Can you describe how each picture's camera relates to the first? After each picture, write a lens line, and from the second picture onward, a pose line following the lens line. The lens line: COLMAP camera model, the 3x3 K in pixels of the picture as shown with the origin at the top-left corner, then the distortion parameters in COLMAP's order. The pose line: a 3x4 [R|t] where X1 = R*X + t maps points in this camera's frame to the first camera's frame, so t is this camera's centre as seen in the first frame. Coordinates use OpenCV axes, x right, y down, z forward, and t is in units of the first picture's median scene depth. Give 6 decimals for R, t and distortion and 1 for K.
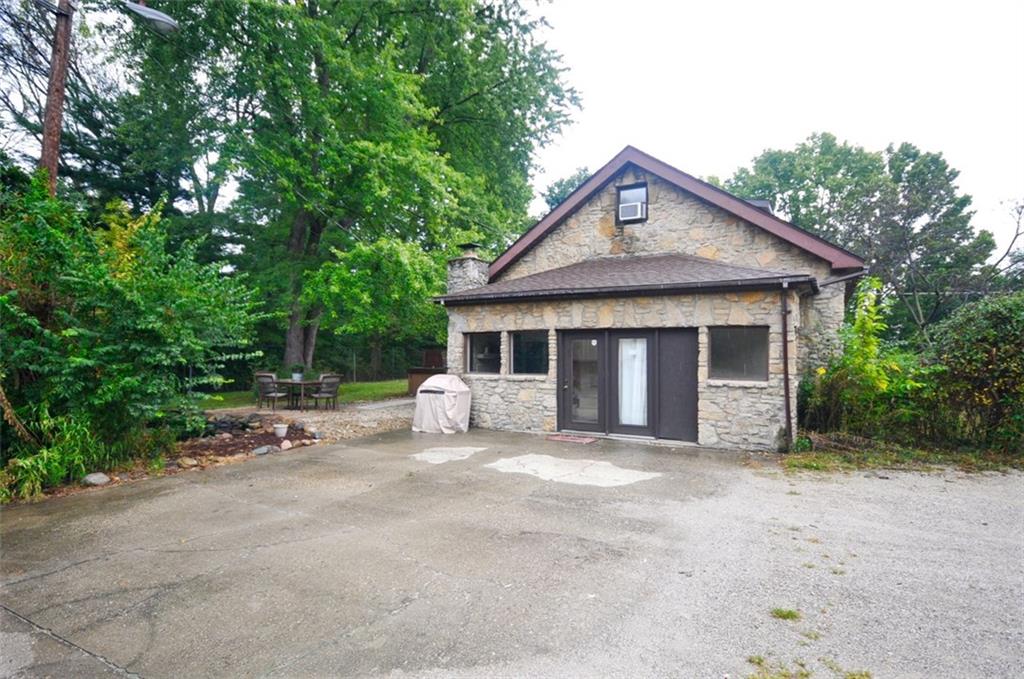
lens RADIAL K [[558.5, 0, 513.8], [0, 558.5, 342.6], [0, 0, 1]] dist [-0.001302, -0.000113]
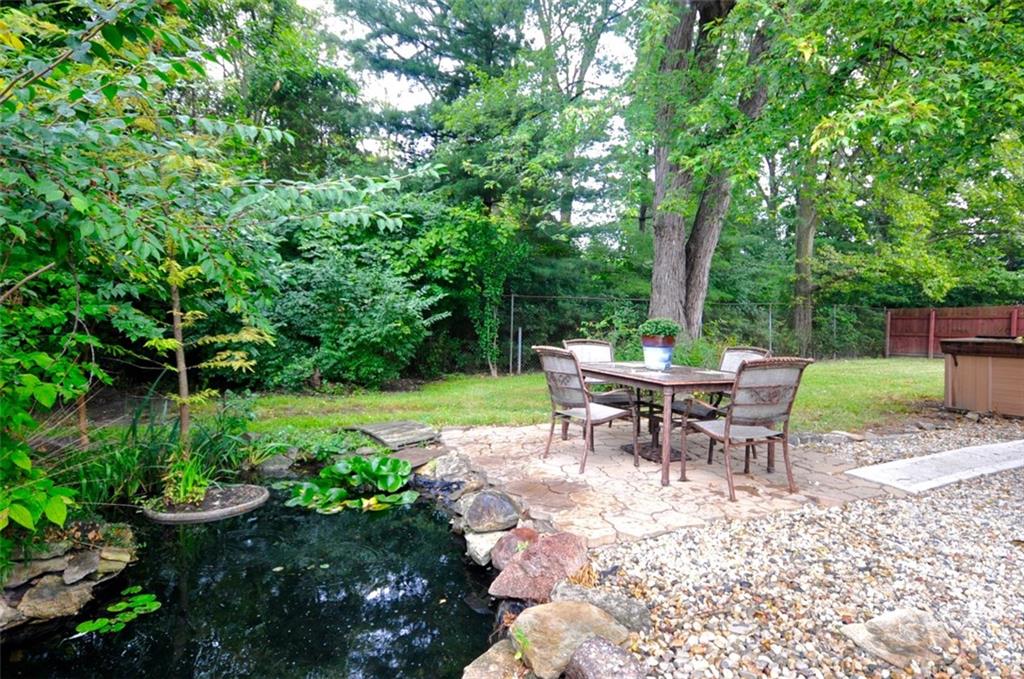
lens RADIAL K [[558.5, 0, 513.4], [0, 558.5, 336.8], [0, 0, 1]] dist [-0.001302, -0.000113]
pose [[0.783272, 0.022960, -0.621255, -0.239339], [0.005475, 0.999024, 0.043824, 0.032356], [0.621655, -0.037728, 0.782382, 0.661839]]
